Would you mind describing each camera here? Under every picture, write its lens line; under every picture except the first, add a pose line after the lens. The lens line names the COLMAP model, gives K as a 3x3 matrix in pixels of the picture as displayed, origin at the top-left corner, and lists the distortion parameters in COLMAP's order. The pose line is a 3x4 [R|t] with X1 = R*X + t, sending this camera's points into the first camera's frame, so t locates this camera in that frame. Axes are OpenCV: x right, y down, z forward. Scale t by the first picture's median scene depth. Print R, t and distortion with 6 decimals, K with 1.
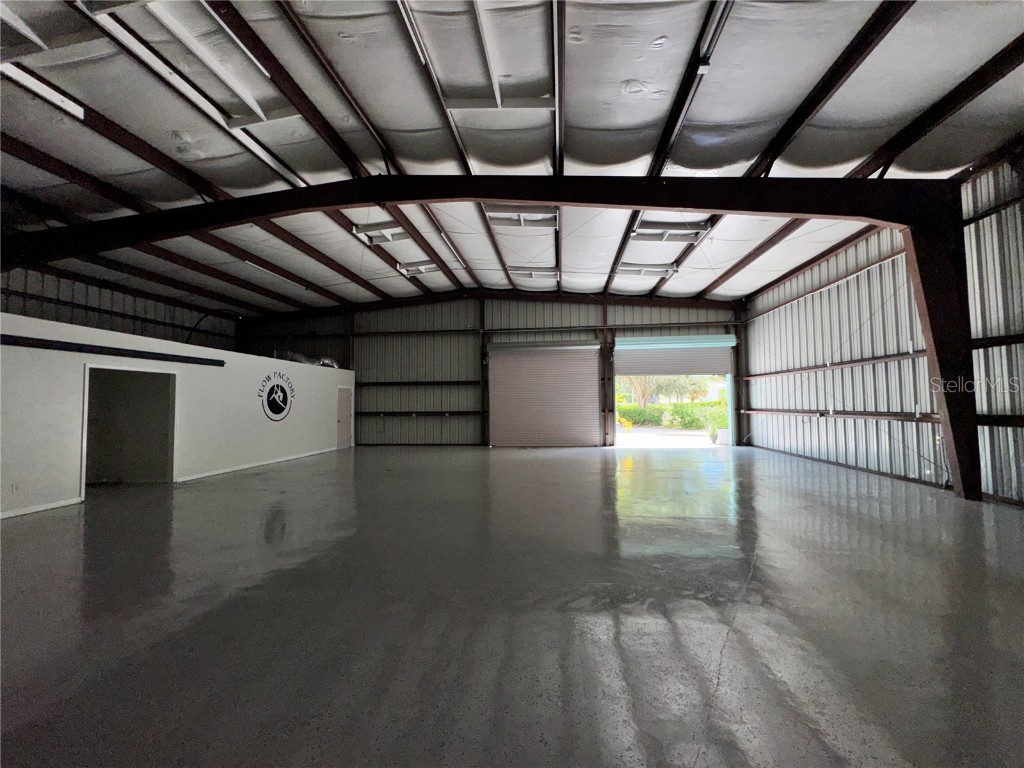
lens RADIAL K [[417.6, 0, 511.1], [0, 417.6, 386.1], [0, 0, 1]] dist [0.014722, -0.003610]
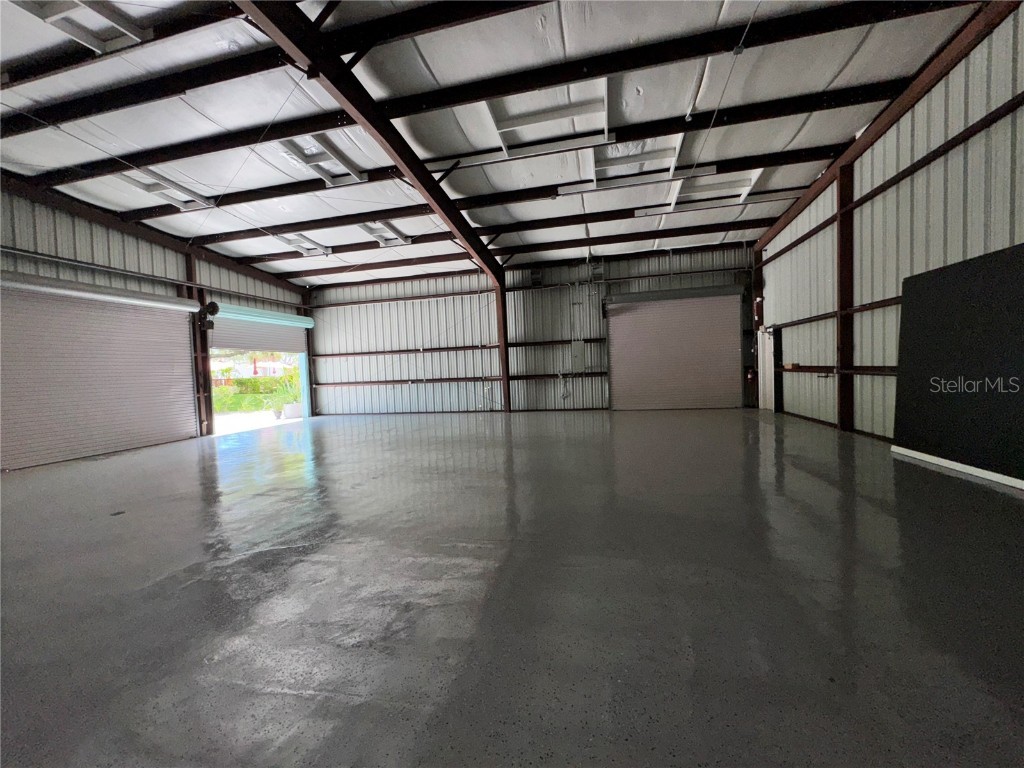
lens RADIAL K [[417.6, 0, 511.1], [0, 417.6, 386.1], [0, 0, 1]] dist [0.014722, -0.003610]
pose [[0.116819, -0.032810, 0.992611, -0.435698], [-0.002380, 0.999442, 0.033316, 0.017469], [-0.993150, -0.006254, 0.116675, 0.279096]]
